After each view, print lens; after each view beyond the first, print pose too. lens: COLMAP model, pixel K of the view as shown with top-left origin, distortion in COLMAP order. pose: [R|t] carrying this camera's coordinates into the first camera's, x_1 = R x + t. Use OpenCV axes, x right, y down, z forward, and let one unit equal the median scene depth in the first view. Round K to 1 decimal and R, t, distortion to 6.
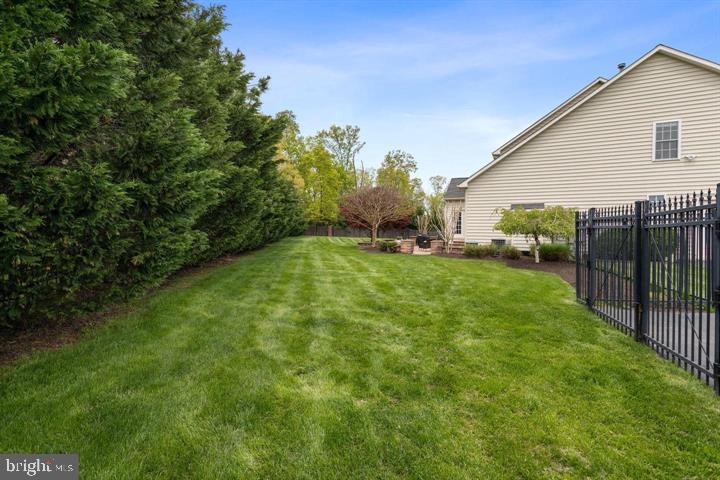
lens RADIAL K [[337.9, 0, 359.2], [0, 337.9, 236.8], [0, 0, 1]] dist [0.006218, 0.000492]
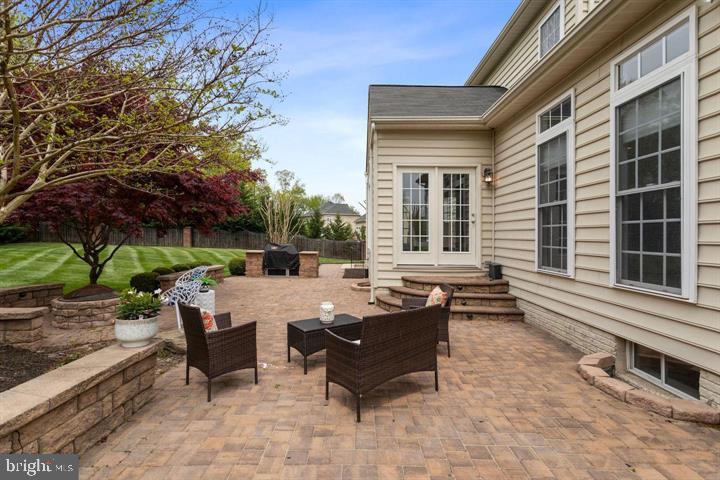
lens RADIAL K [[337.9, 0, 359.2], [0, 337.9, 236.8], [0, 0, 1]] dist [0.006218, 0.000492]
pose [[0.898857, -0.001271, 0.438240, 0.055346], [0.003904, 0.999979, -0.005106, -0.008496], [-0.438225, 0.006300, 0.898843, 0.341649]]
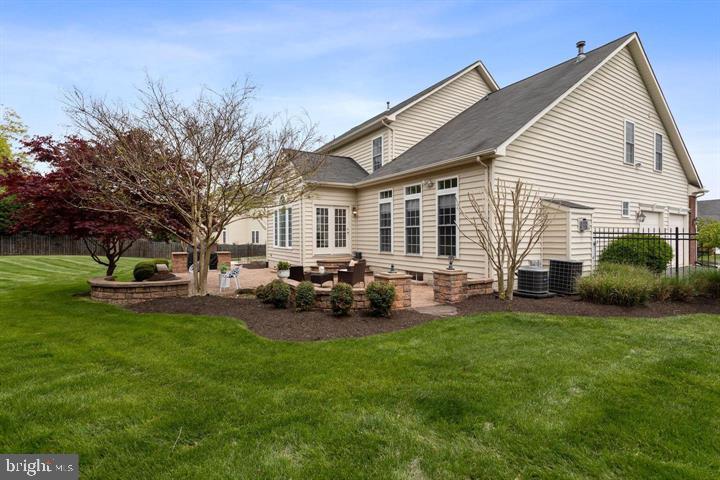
lens RADIAL K [[337.9, 0, 359.2], [0, 337.9, 236.8], [0, 0, 1]] dist [0.006218, 0.000492]
pose [[0.534964, -0.010793, 0.844806, -0.066796], [0.018326, 0.999831, 0.001169, -0.011378], [-0.844676, 0.014856, 0.535072, 0.289567]]
